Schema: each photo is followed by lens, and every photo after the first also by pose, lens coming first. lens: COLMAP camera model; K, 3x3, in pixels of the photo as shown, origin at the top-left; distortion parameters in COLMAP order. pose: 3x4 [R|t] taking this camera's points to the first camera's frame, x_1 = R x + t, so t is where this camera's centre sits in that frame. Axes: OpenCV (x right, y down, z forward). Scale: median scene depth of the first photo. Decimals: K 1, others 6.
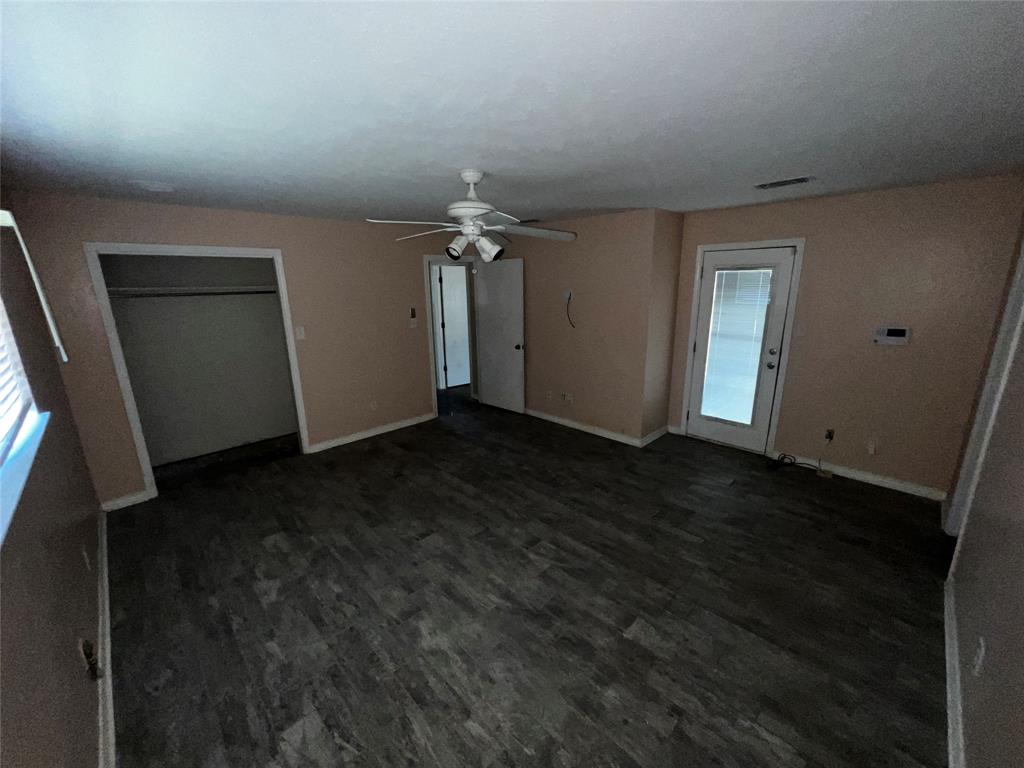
lens RADIAL K [[408.7, 0, 511.9], [0, 408.7, 385.4], [0, 0, 1]] dist [-0.007344, 0.001421]
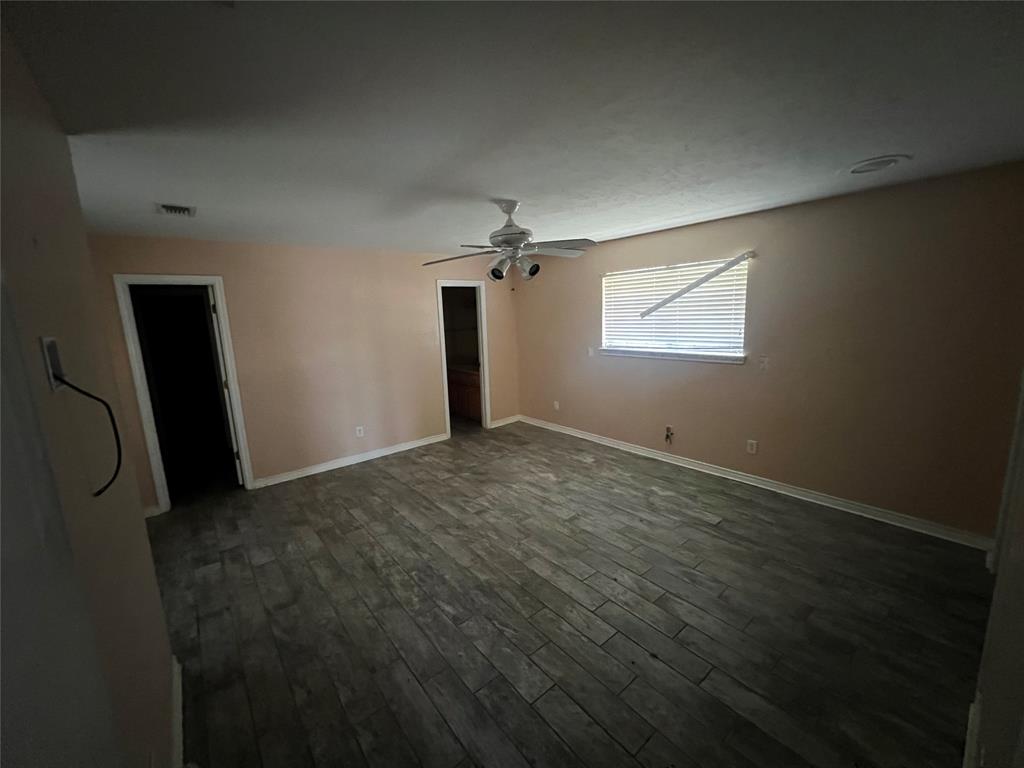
lens RADIAL K [[407.6, 0, 511.5], [0, 407.6, 381.2], [0, 0, 1]] dist [-0.007087, 0.001059]
pose [[-0.994009, 0.038337, 0.102359, -0.193923], [0.077004, 0.910236, 0.406868, -0.506473], [-0.077572, 0.412312, -0.907734, 2.124092]]
